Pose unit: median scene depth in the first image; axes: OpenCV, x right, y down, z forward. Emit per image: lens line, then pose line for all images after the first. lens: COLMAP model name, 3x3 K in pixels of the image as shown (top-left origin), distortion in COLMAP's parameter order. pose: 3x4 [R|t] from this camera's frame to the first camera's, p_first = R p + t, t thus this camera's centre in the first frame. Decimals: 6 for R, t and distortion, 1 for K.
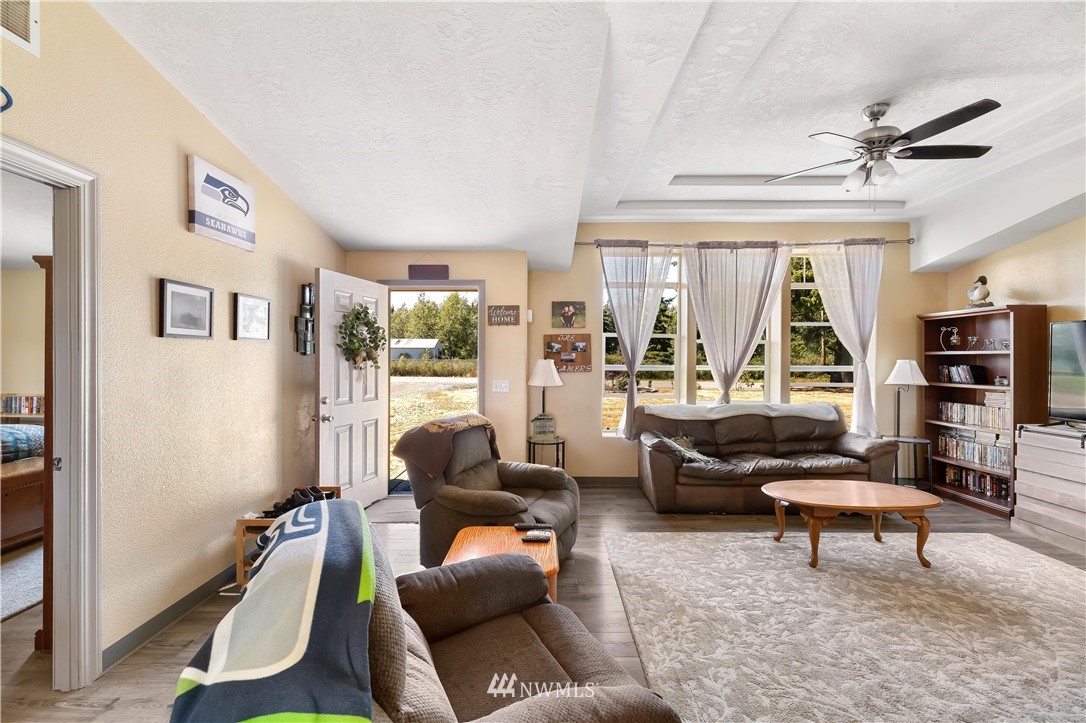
lens RADIAL K [[460.0, 0, 546.3], [0, 460.0, 359.1], [0, 0, 1]] dist [-0.005100, 0.001237]
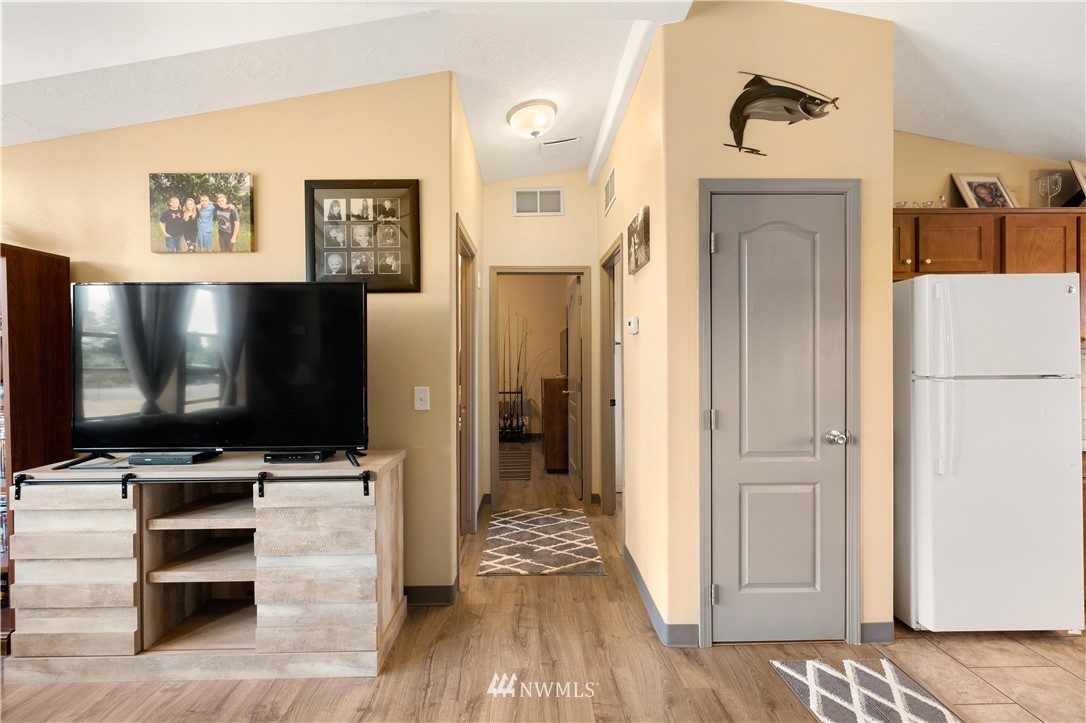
lens RADIAL K [[460.0, 0, 539.2], [0, 460.0, 357.3], [0, 0, 1]] dist [-0.005100, 0.001237]
pose [[-0.026805, -0.007004, 0.999616, 0.596143], [0.007117, 0.999949, 0.007197, 0.015385], [-0.999615, 0.007308, -0.026754, 0.504918]]
